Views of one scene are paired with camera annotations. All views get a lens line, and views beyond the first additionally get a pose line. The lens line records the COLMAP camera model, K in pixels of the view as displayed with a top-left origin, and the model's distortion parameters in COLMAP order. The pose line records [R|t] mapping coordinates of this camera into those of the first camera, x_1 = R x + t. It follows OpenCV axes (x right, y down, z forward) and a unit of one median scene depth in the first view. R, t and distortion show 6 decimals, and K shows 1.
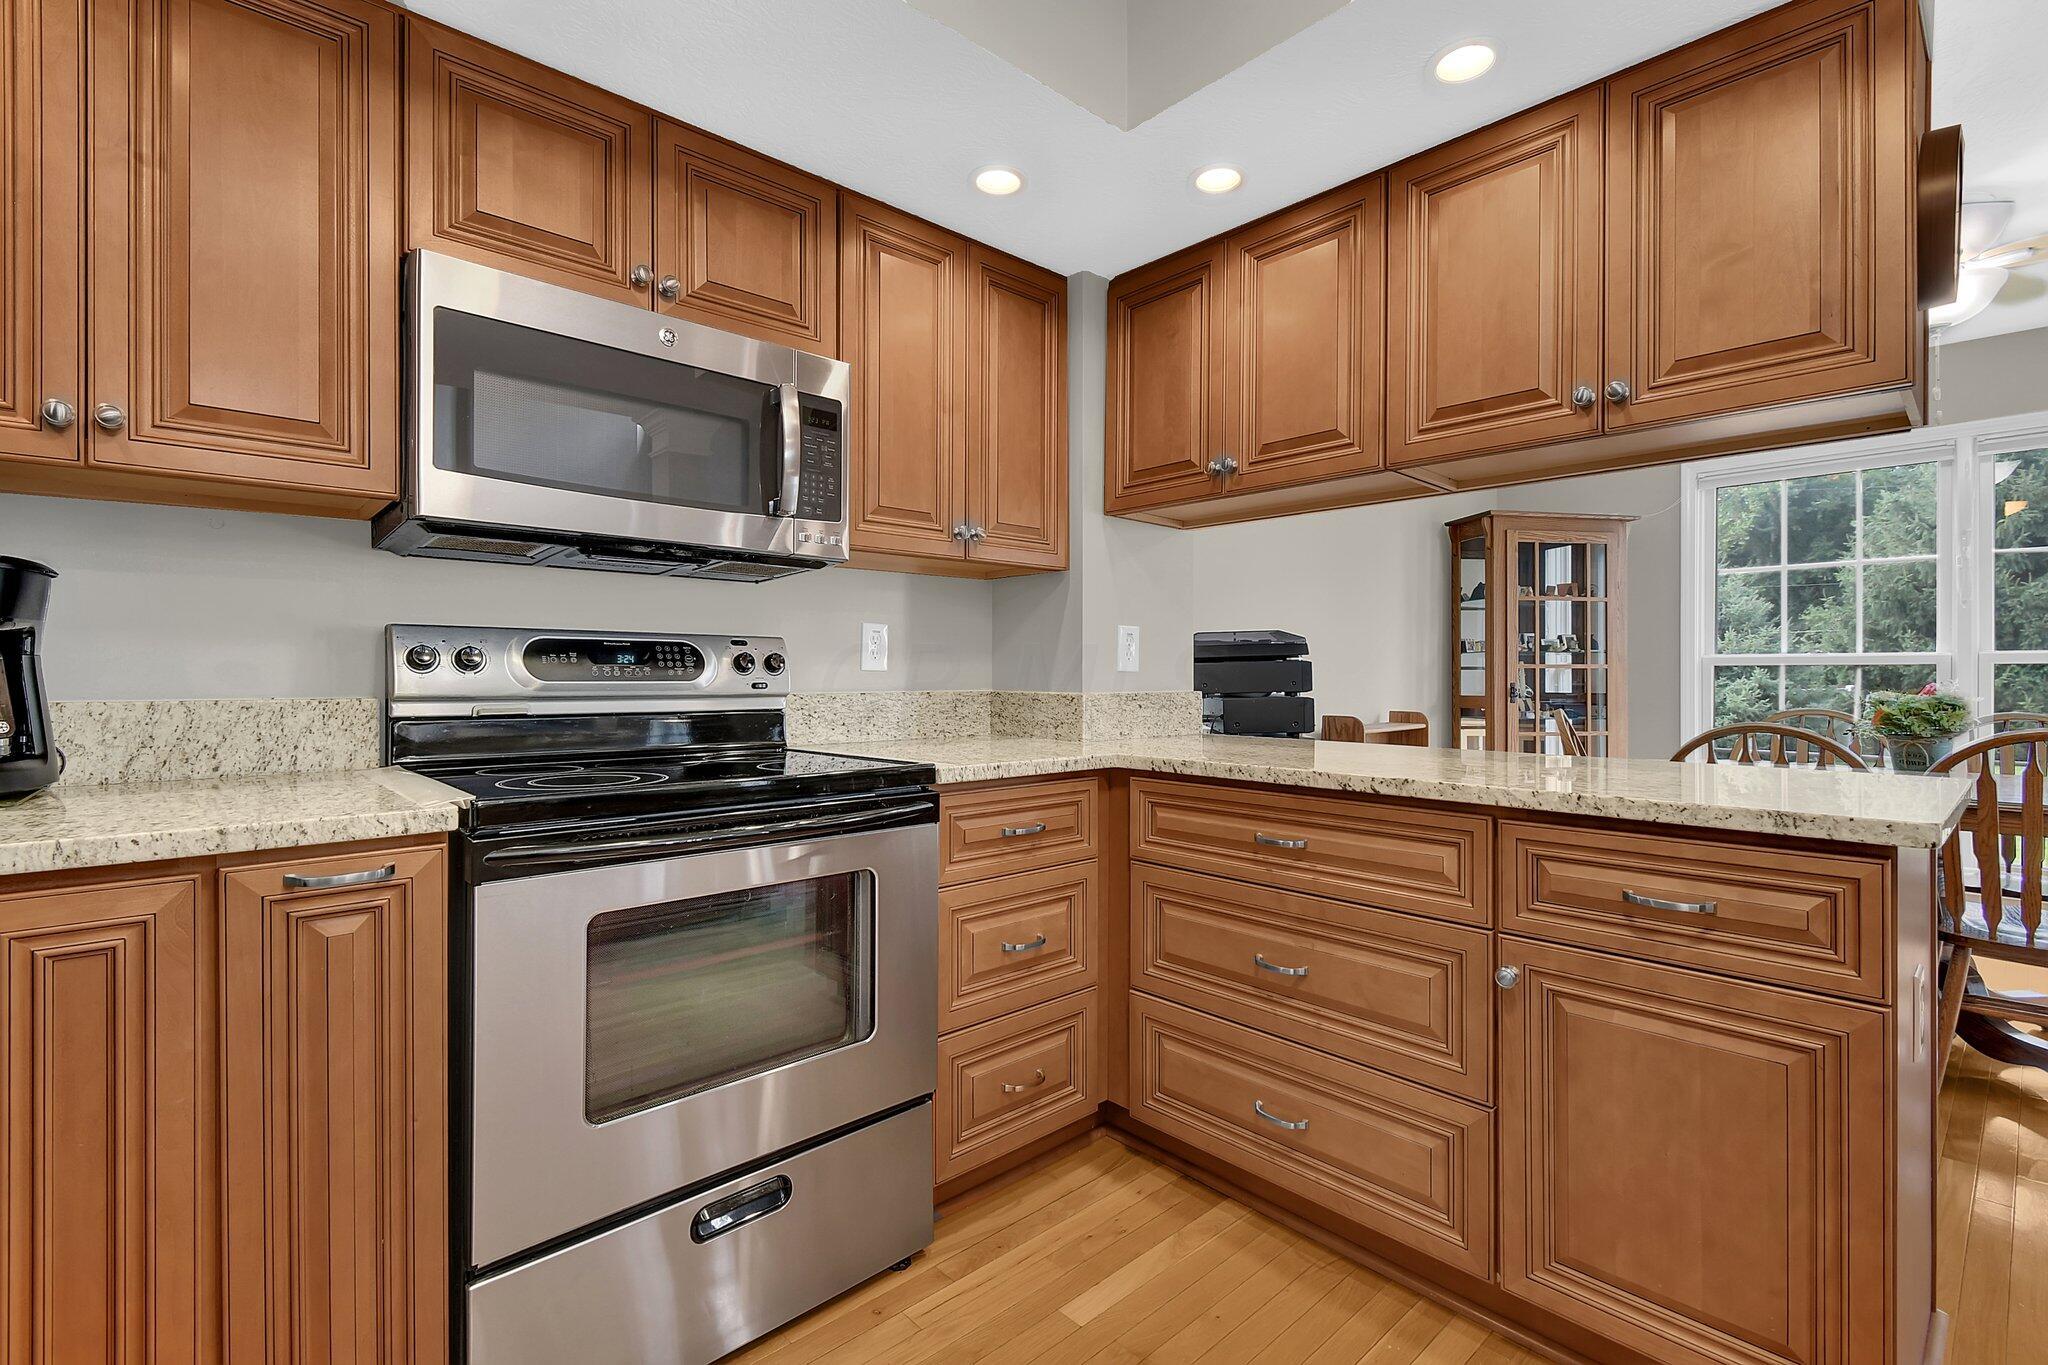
lens RADIAL K [[919.9, 0, 1015.6], [0, 919.9, 670.9], [0, 0, 1]] dist [0.005782, -0.004358]
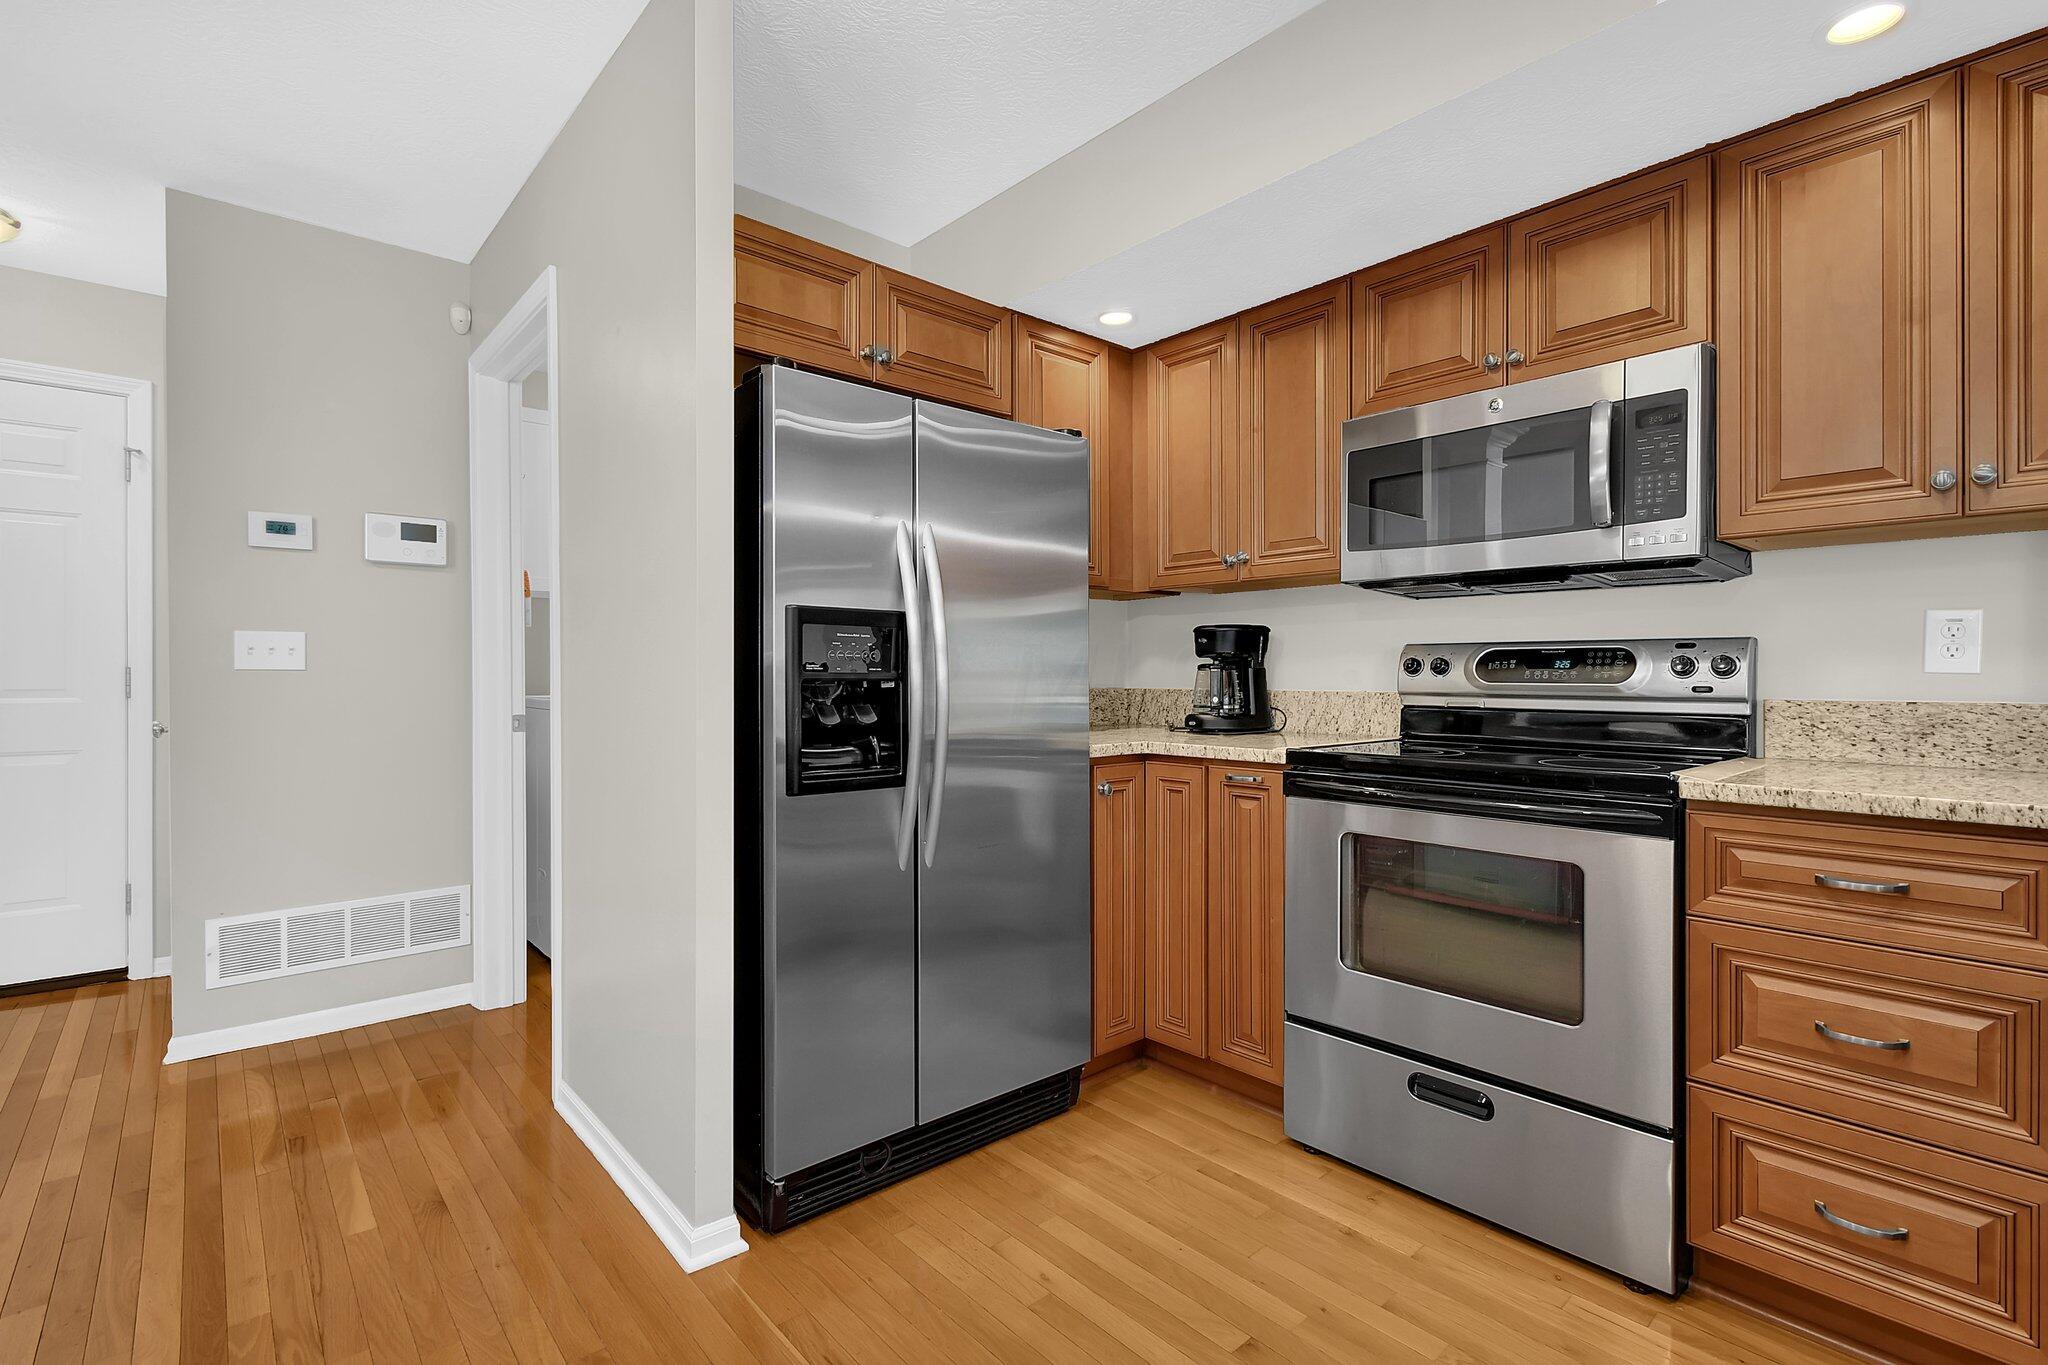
lens RADIAL K [[919.9, 0, 1015.6], [0, 919.9, 681.6], [0, 0, 1]] dist [0.005782, -0.004358]
pose [[-0.011274, 0.005127, -0.999923, 0.756398], [0.003192, 0.999982, 0.005092, 0.000888], [0.999931, -0.003134, -0.011290, 0.317089]]
